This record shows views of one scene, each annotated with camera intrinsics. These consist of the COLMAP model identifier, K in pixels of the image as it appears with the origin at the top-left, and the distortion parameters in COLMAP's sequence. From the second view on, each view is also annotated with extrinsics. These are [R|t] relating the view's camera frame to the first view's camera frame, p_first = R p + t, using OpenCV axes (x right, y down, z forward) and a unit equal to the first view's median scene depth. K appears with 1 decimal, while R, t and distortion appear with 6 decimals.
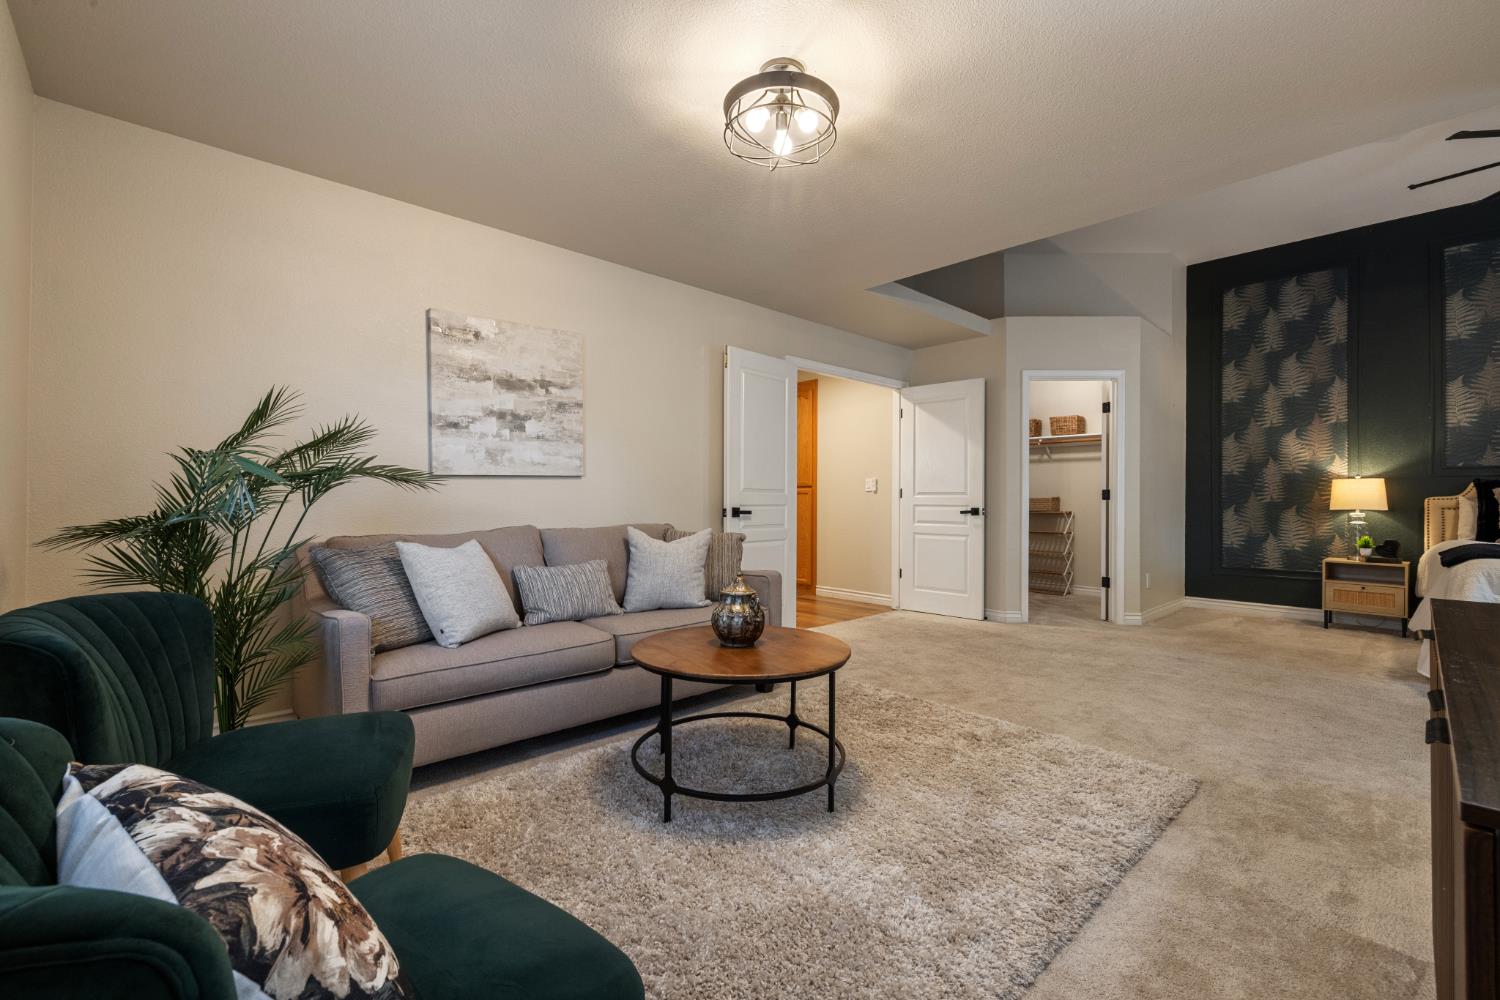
lens RADIAL K [[639.3, 0, 745.0], [0, 639.3, 492.6], [0, 0, 1]] dist [0.000627, -0.000250]
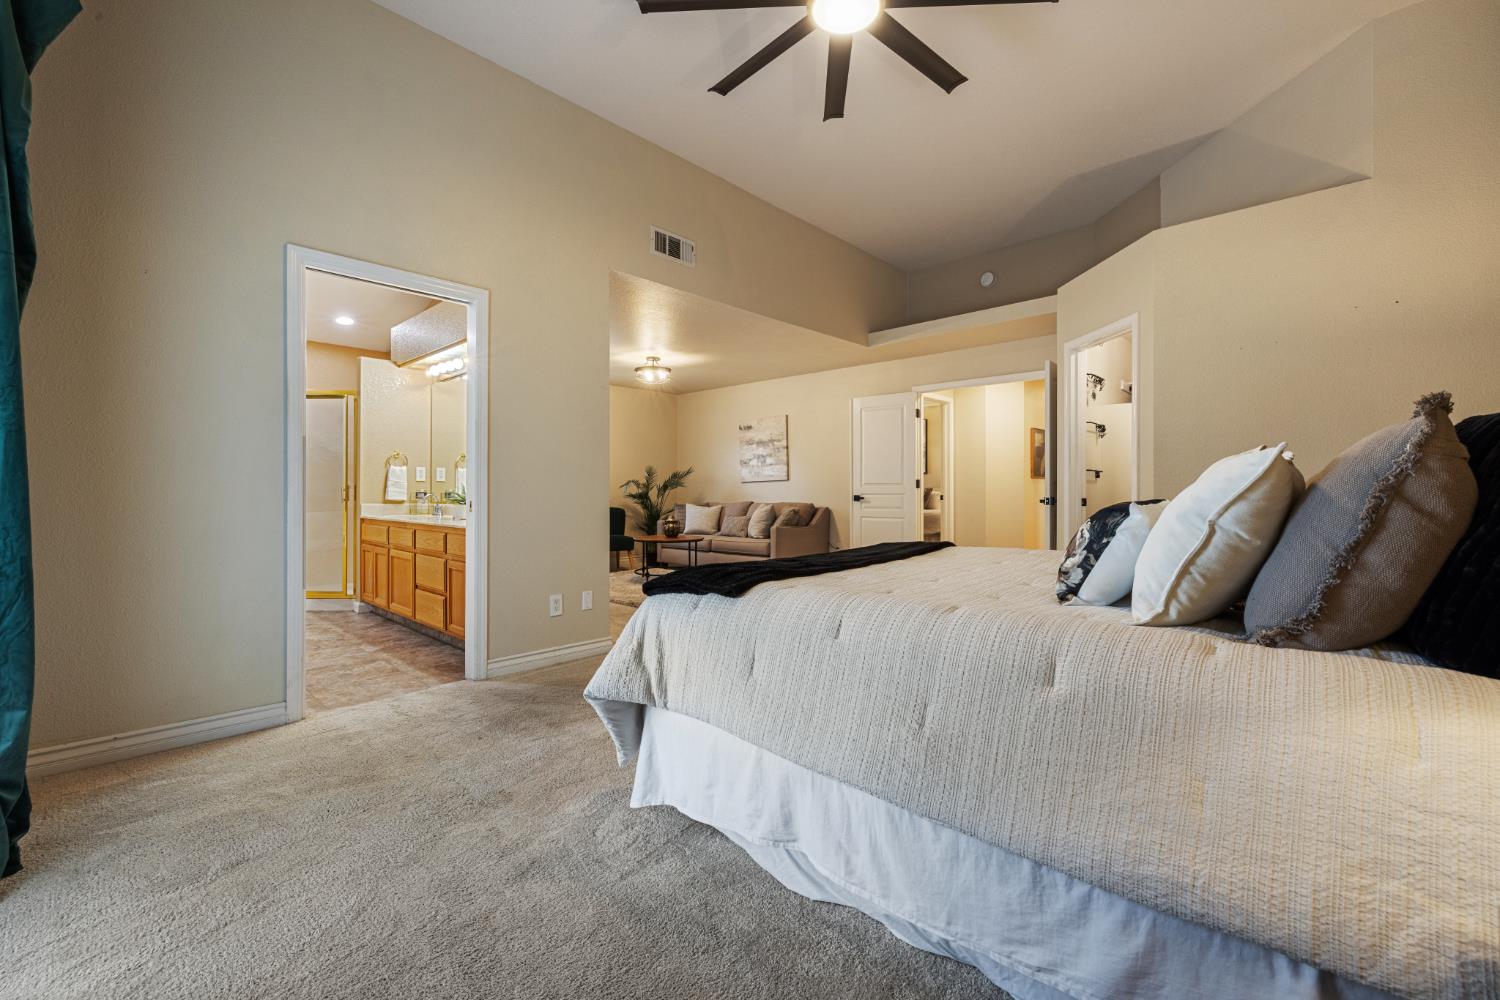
lens RADIAL K [[639.3, 0, 745.0], [0, 639.3, 492.6], [0, 0, 1]] dist [0.000627, -0.000250]
pose [[0.081723, -0.012759, -0.996573, 2.013626], [0.007817, 0.999896, -0.012160, 0.044589], [0.996624, -0.006796, 0.081814, 0.723914]]
